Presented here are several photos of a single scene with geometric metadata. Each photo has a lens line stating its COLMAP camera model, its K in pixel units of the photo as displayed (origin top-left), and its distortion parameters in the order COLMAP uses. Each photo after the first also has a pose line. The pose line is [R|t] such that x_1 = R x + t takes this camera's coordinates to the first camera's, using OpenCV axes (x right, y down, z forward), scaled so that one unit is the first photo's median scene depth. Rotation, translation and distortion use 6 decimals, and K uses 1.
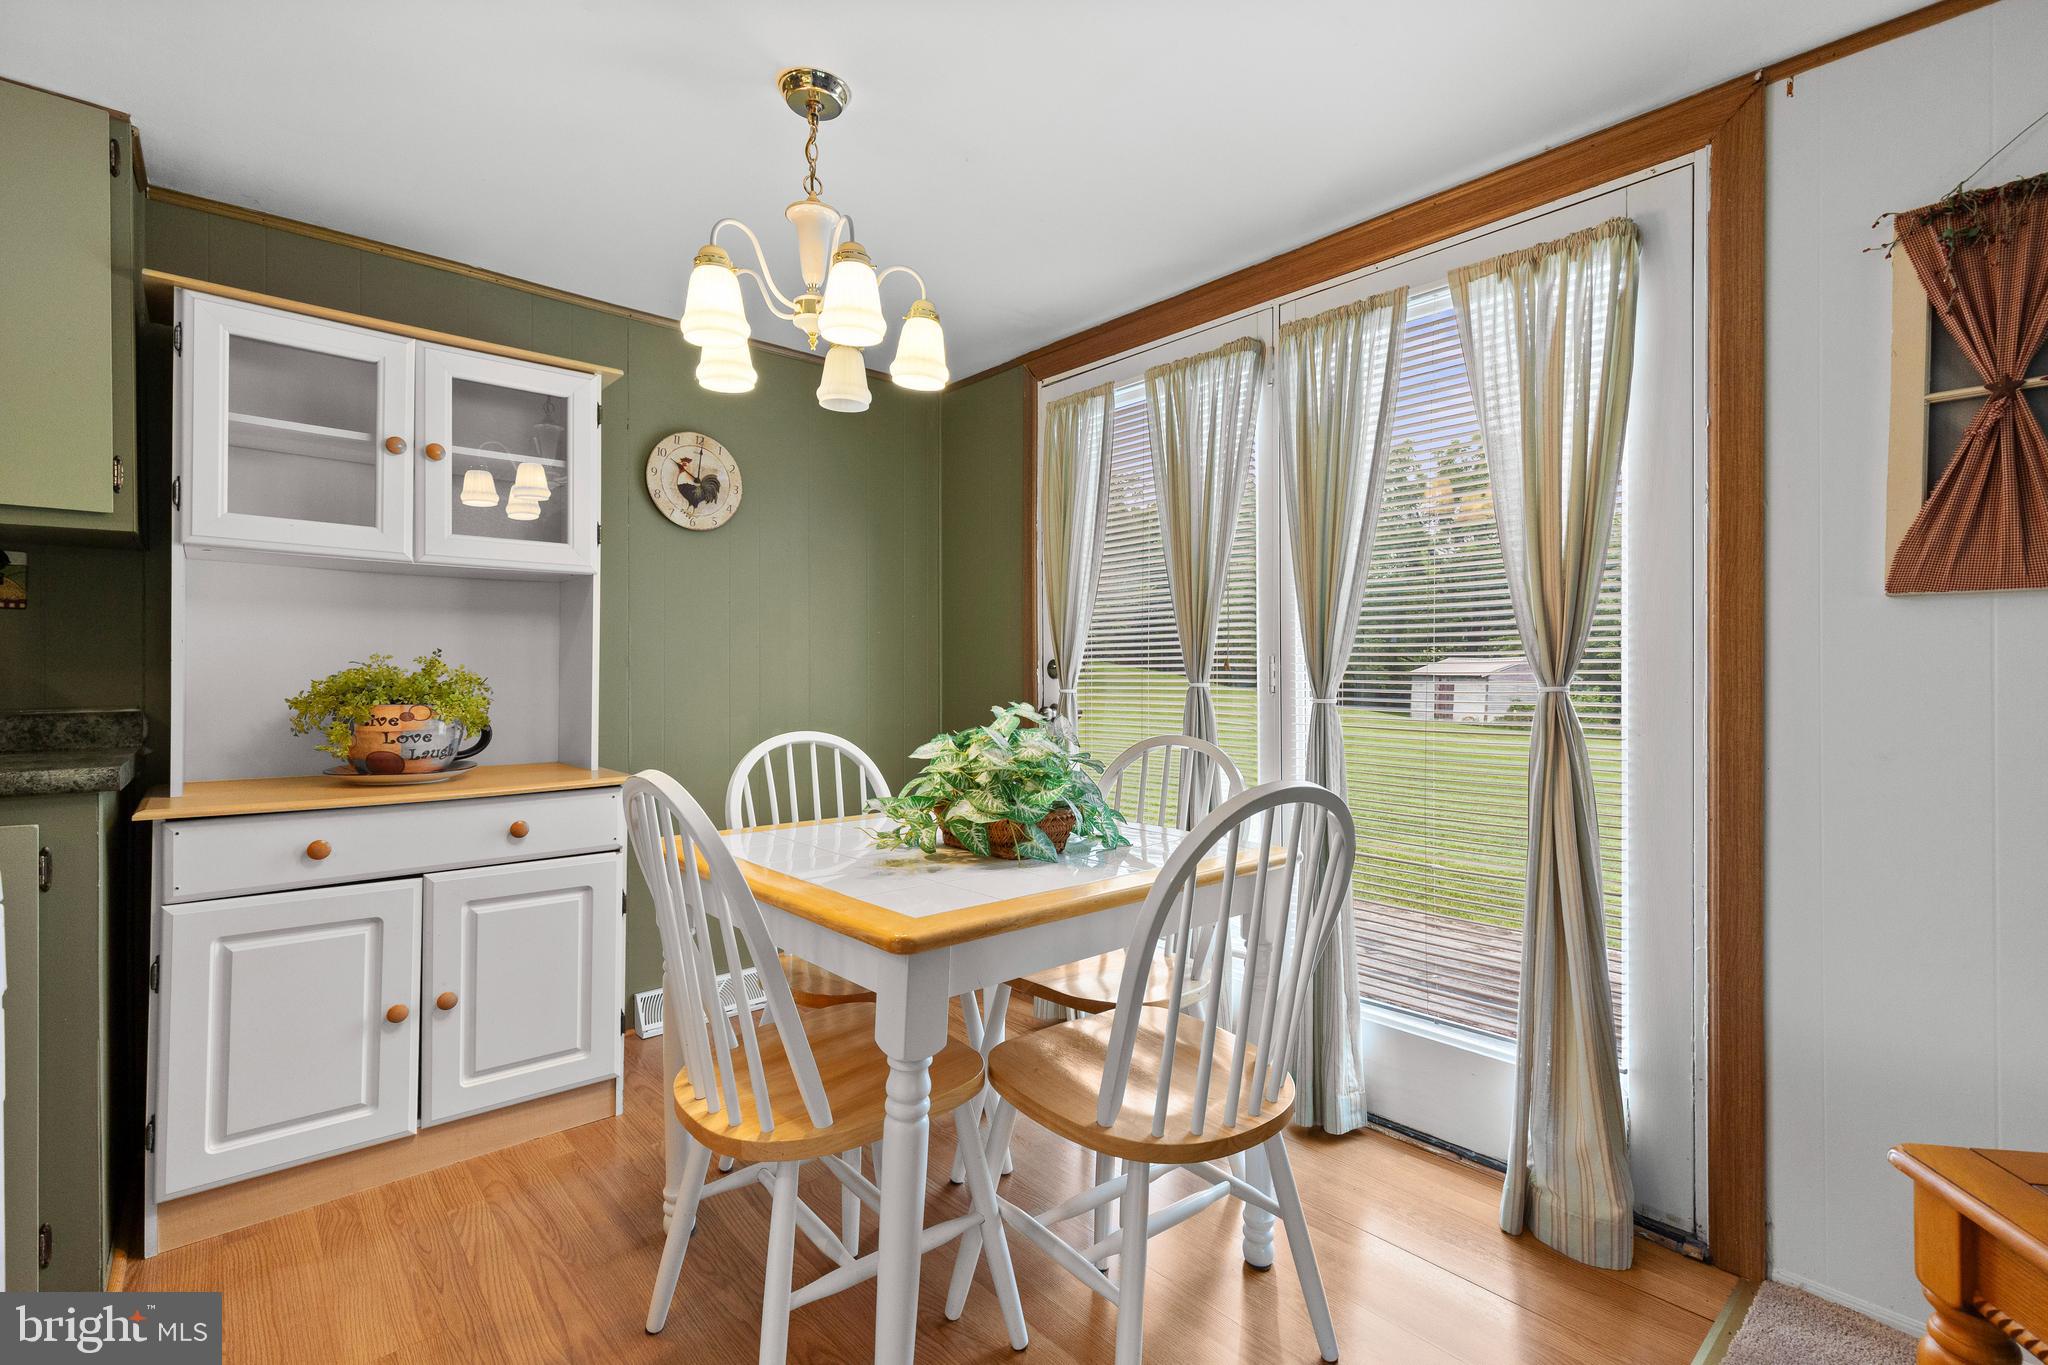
lens RADIAL K [[926.0, 0, 1017.8], [0, 926.0, 677.5], [0, 0, 1]] dist [-0.001841, 0.000029]
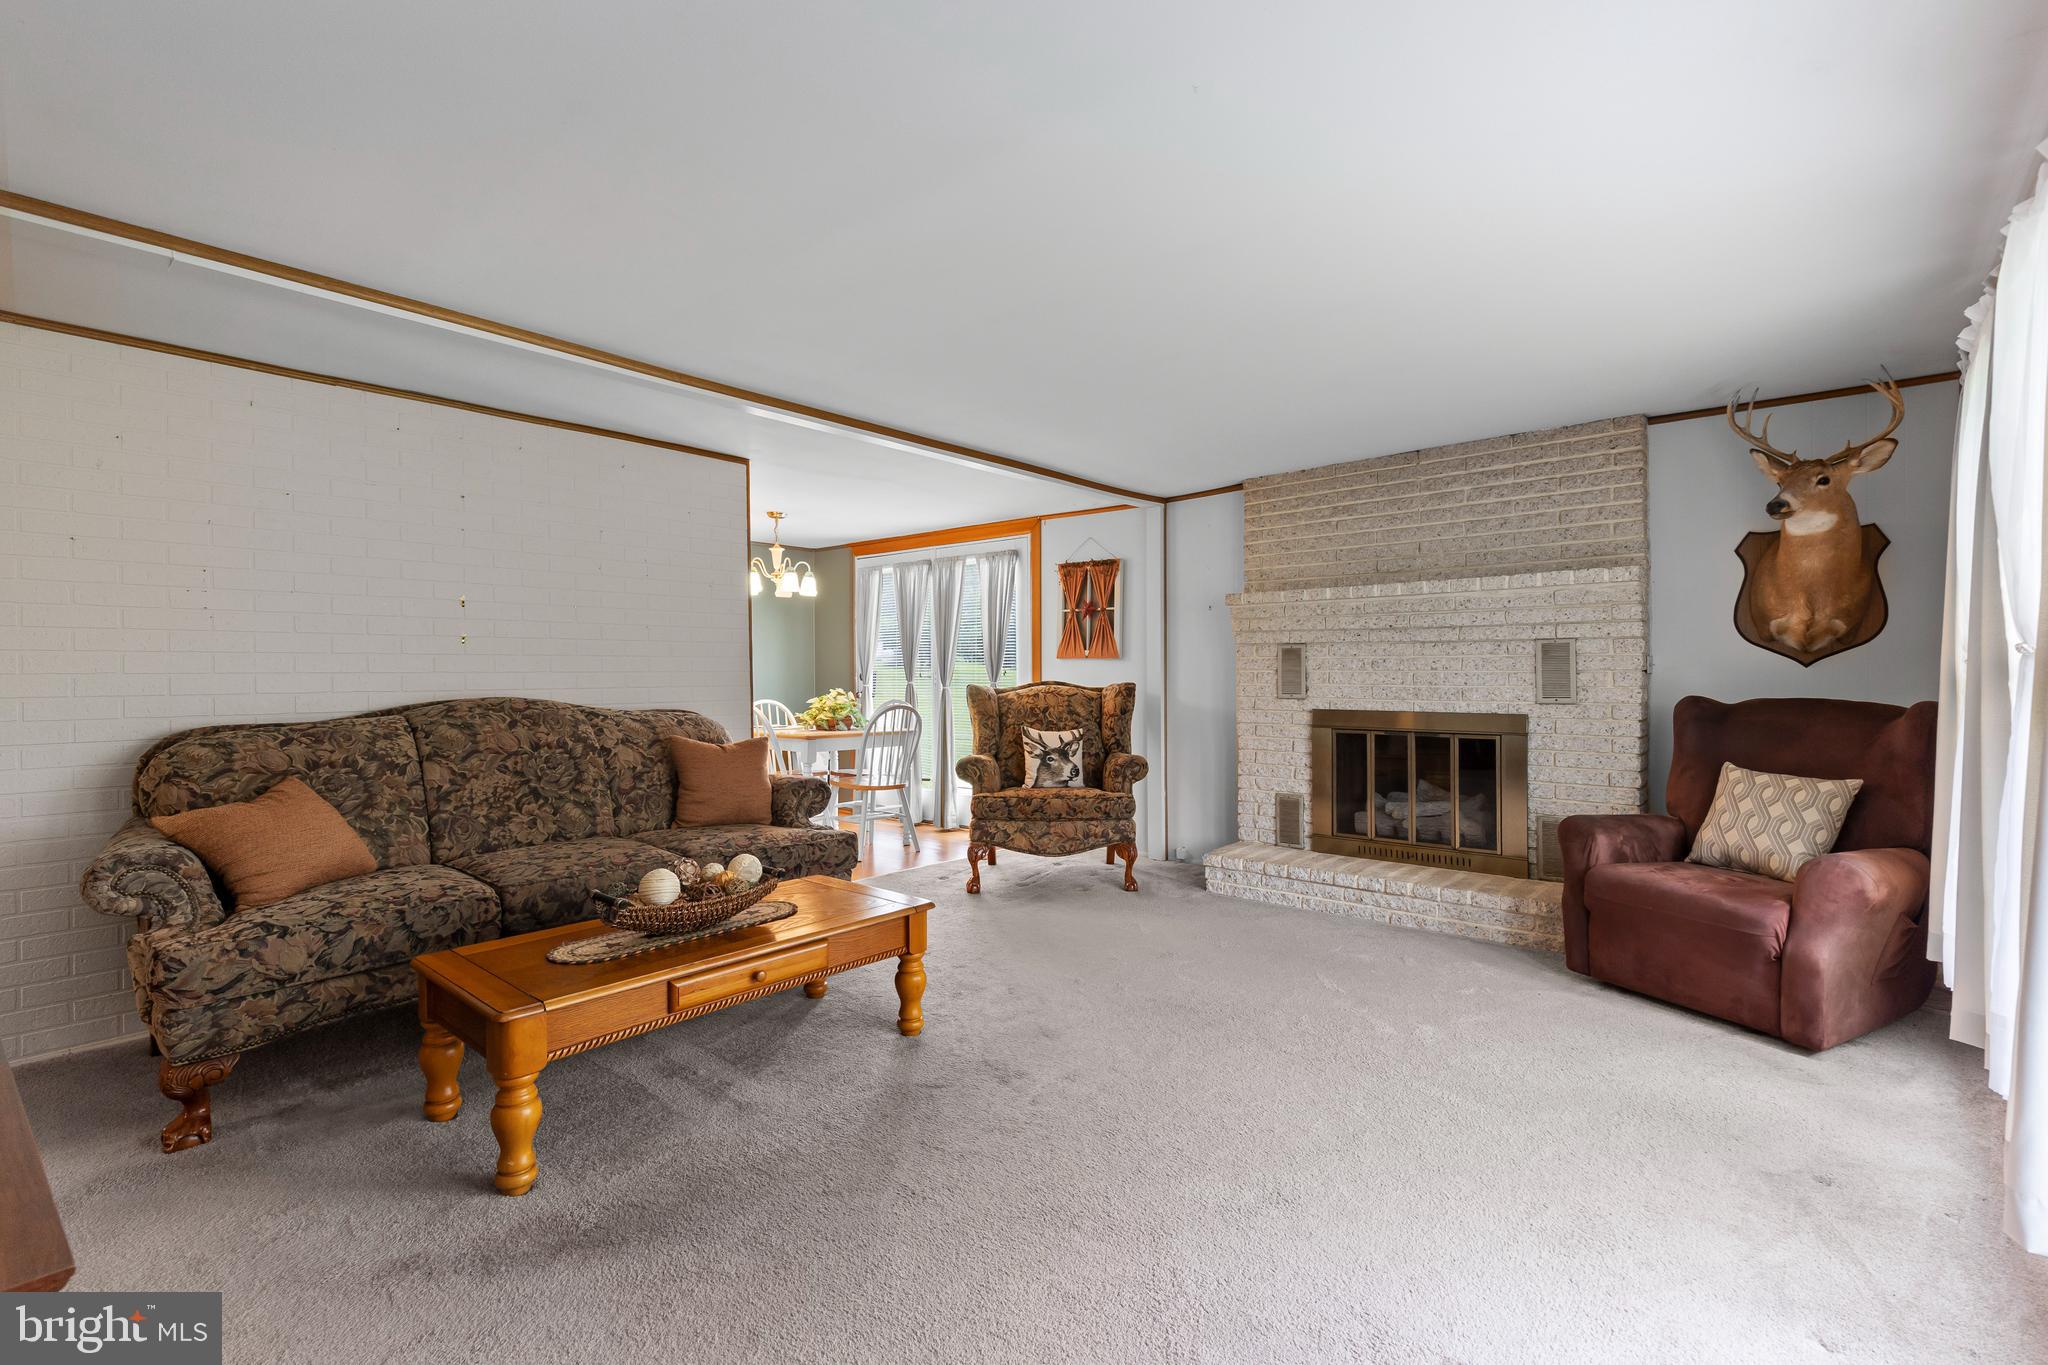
lens RADIAL K [[926.0, 0, 1025.9], [0, 926.0, 688.7], [0, 0, 1]] dist [-0.001841, 0.000029]
pose [[0.989608, -0.005215, 0.143696, 0.182547], [0.003779, 0.999940, 0.010263, -0.002237], [-0.143740, -0.009613, 0.989569, -2.300176]]
